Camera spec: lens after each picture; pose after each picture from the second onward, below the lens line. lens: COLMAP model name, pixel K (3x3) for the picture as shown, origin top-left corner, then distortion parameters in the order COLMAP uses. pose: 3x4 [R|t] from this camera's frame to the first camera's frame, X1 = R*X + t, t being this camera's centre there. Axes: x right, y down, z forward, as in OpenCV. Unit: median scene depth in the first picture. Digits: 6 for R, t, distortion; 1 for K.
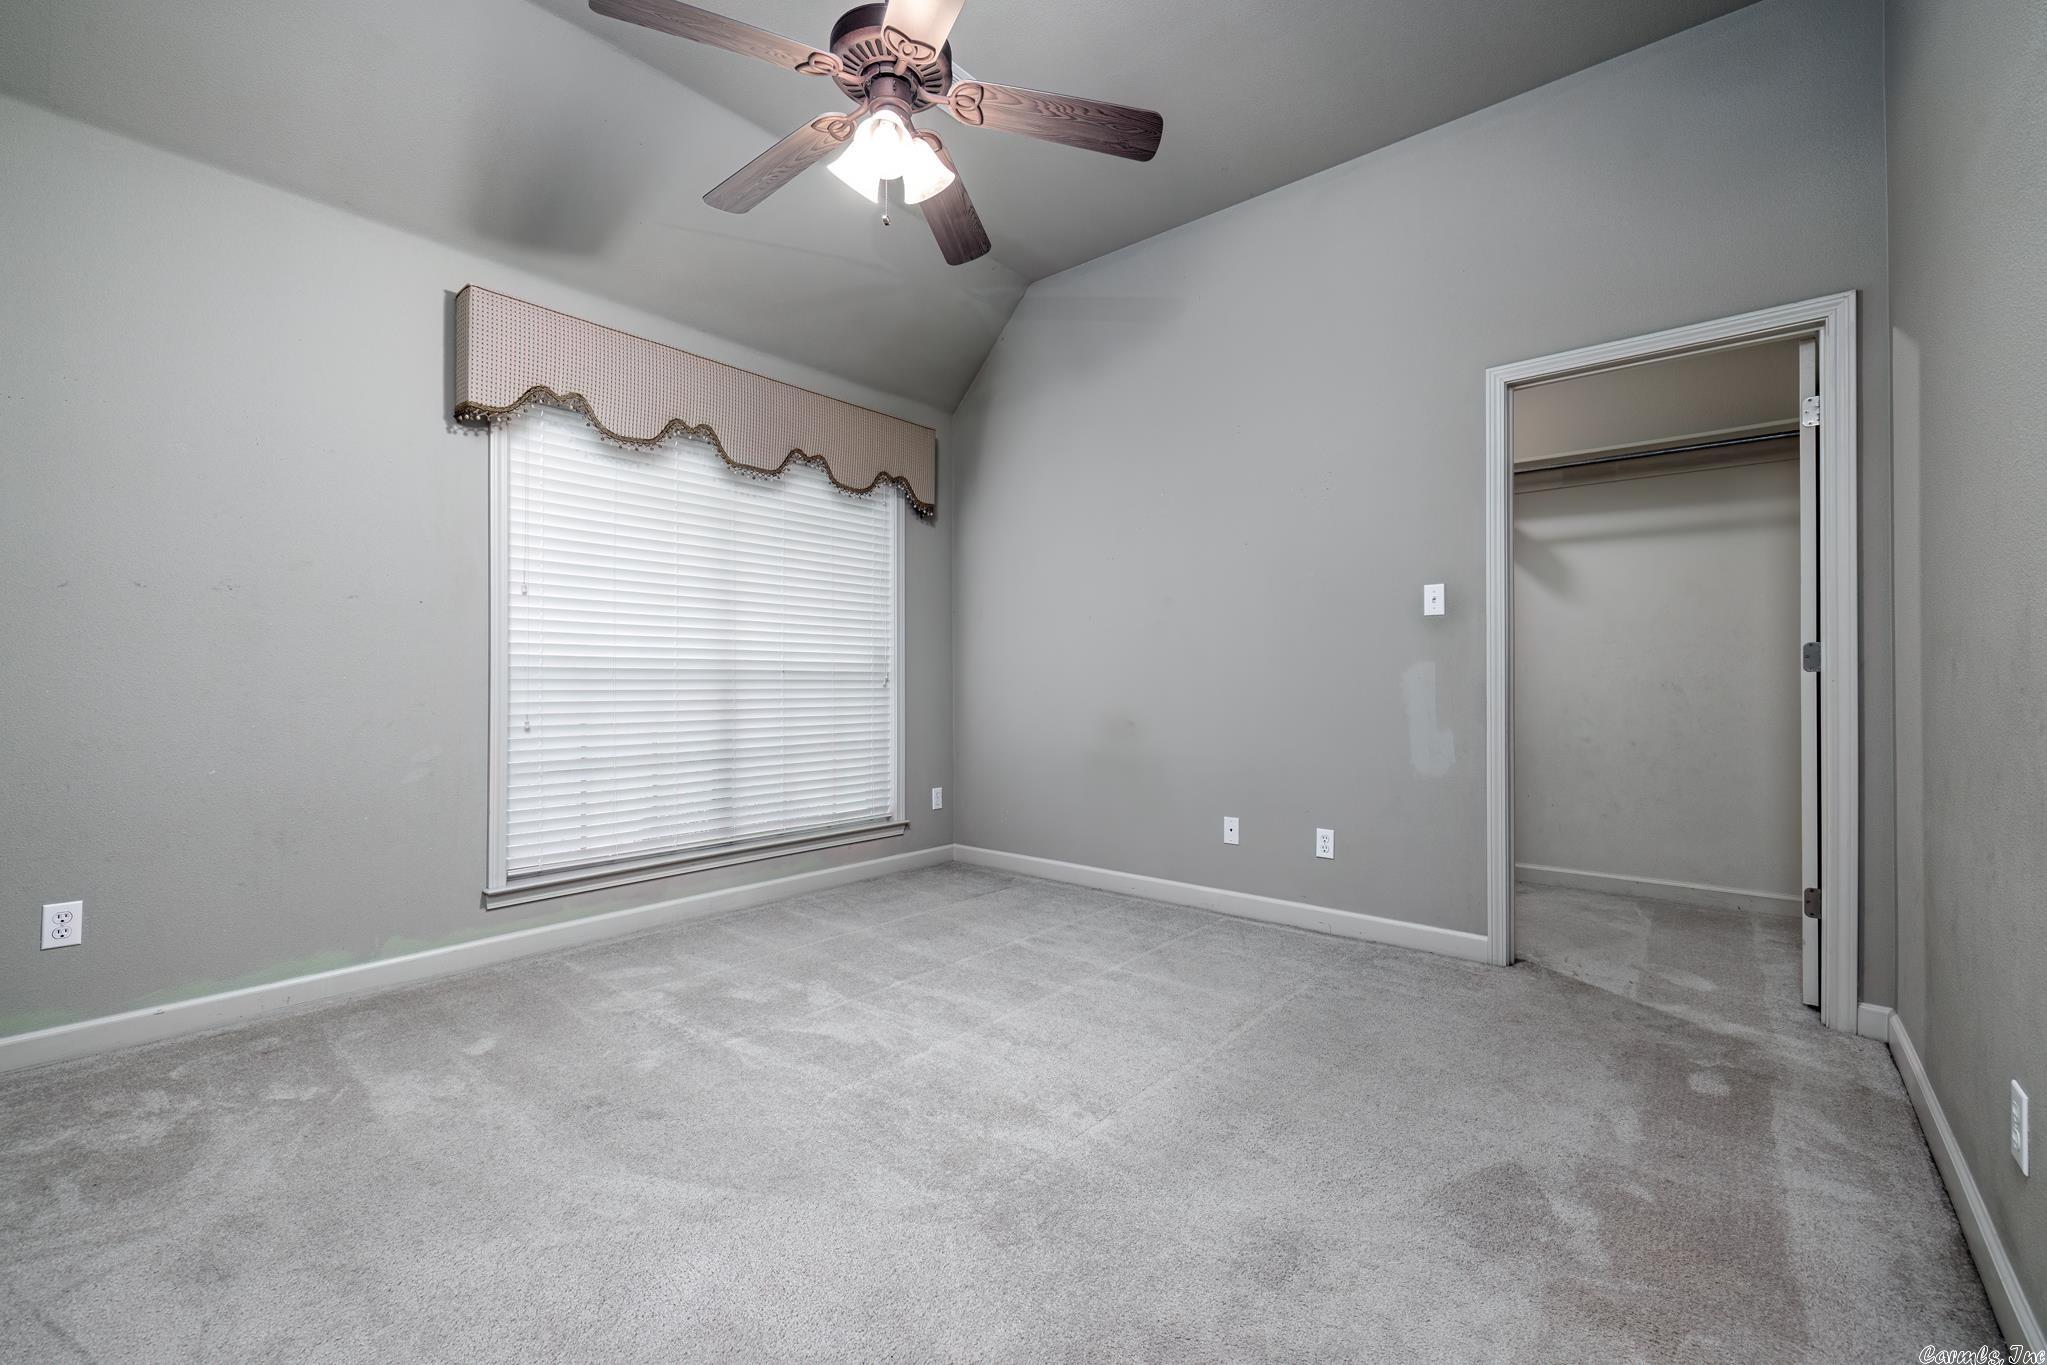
lens RADIAL K [[872.6, 0, 1032.0], [0, 872.6, 673.6], [0, 0, 1]] dist [-0.000114, -0.000595]
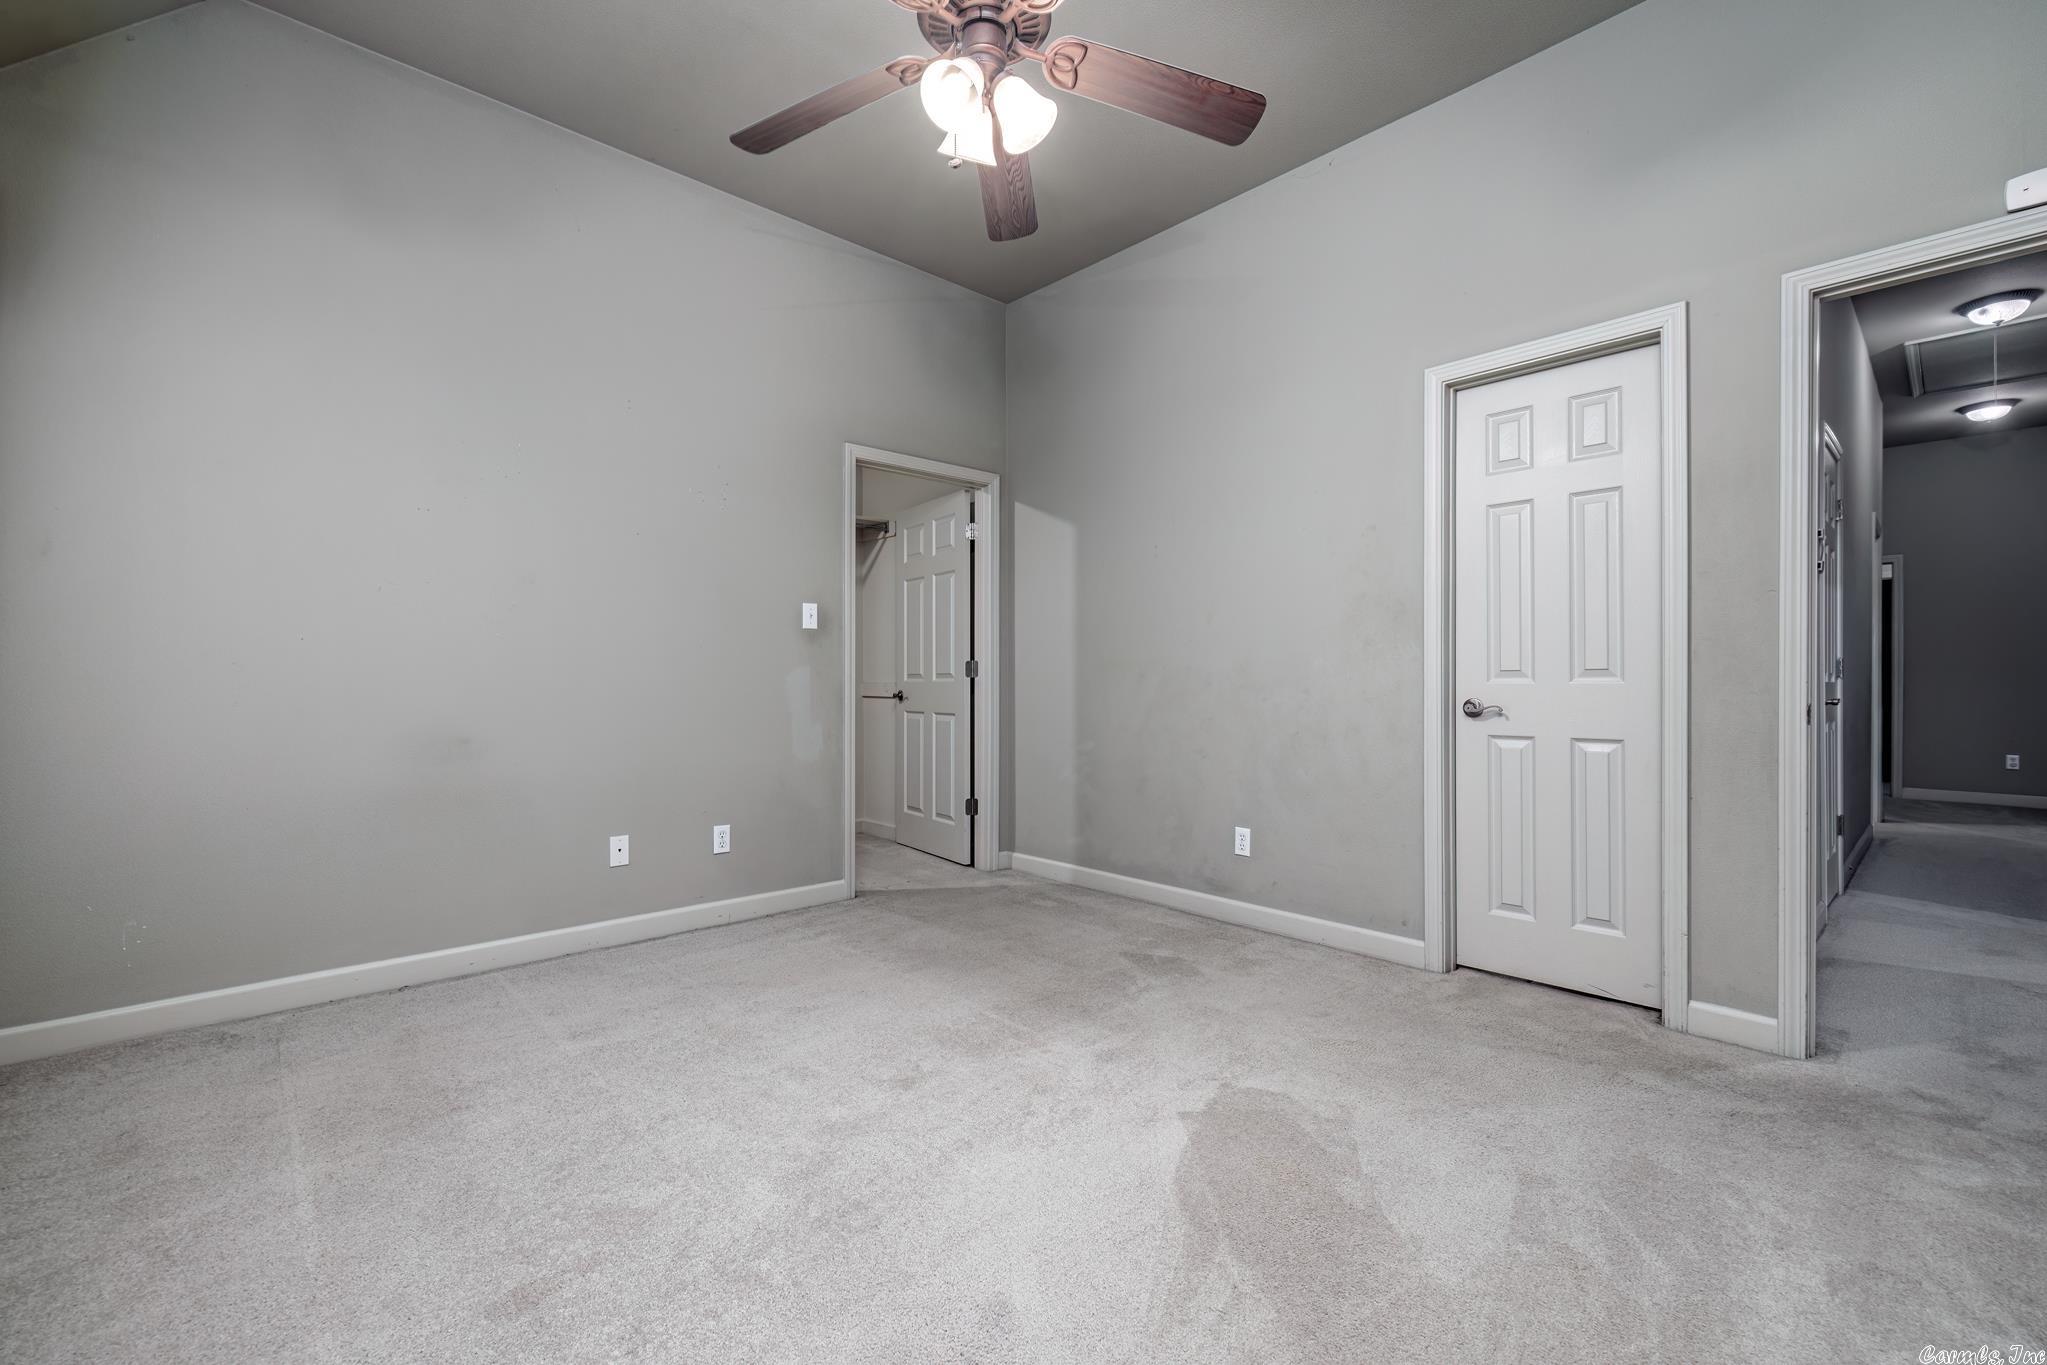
lens RADIAL K [[872.6, 0, 1015.7], [0, 872.6, 677.4], [0, 0, 1]] dist [-0.000114, -0.000595]
pose [[0.107761, 0.003876, 0.994169, -0.712403], [-0.009905, 0.999947, -0.002825, 0.001343], [-0.994127, -0.009543, 0.107794, 0.581067]]
